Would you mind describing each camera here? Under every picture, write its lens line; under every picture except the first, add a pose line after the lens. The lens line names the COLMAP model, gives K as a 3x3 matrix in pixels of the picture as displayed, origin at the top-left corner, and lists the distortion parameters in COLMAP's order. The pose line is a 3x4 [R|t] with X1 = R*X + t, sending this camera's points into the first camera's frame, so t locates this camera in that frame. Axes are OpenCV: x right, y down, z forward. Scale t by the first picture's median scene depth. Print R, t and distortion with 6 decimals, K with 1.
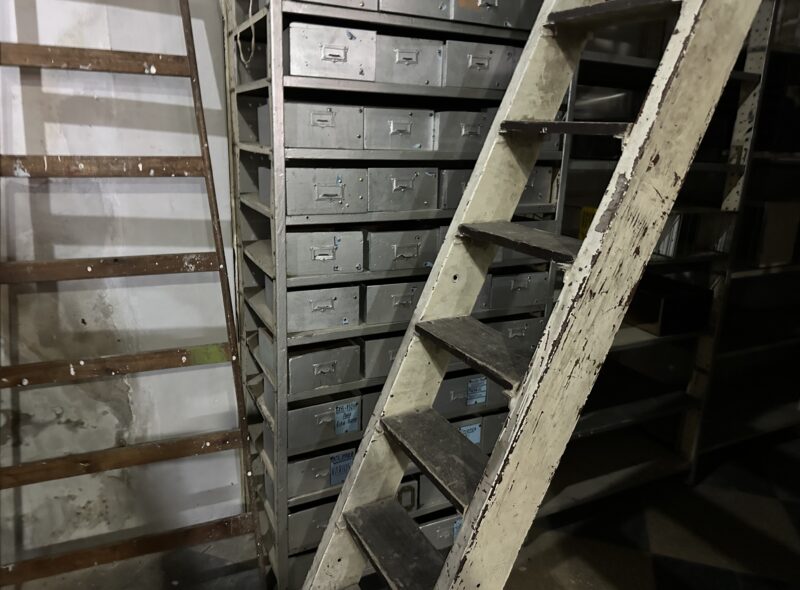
lens RADIAL K [[574.7, 0, 404.5], [0, 574.7, 294.9], [0, 0, 1]] dist [0.026907, -0.016047]
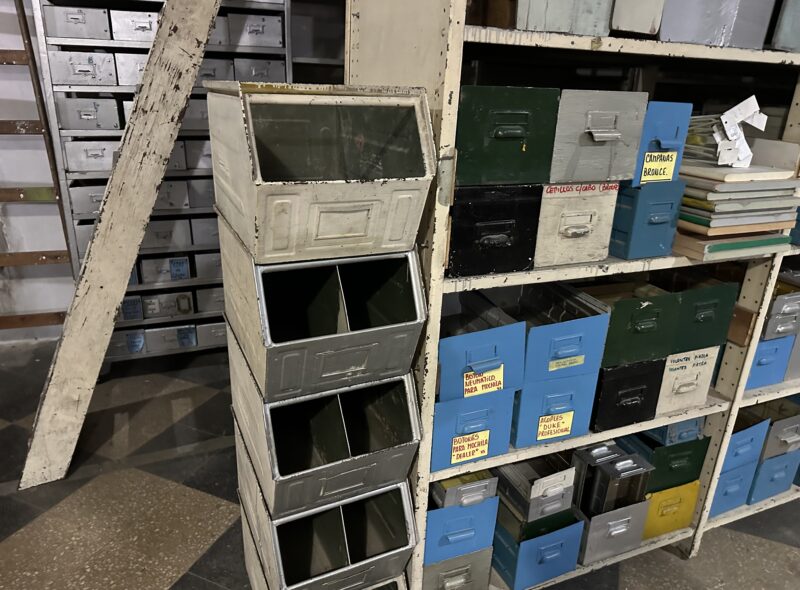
lens RADIAL K [[574.7, 0, 394.7], [0, 574.7, 297.3], [0, 0, 1]] dist [0.026907, -0.016047]
pose [[0.995859, 0.032983, -0.084712, 1.179742], [-0.025062, 0.995358, 0.092923, 0.355748], [0.087384, -0.090415, 0.992063, -0.666571]]
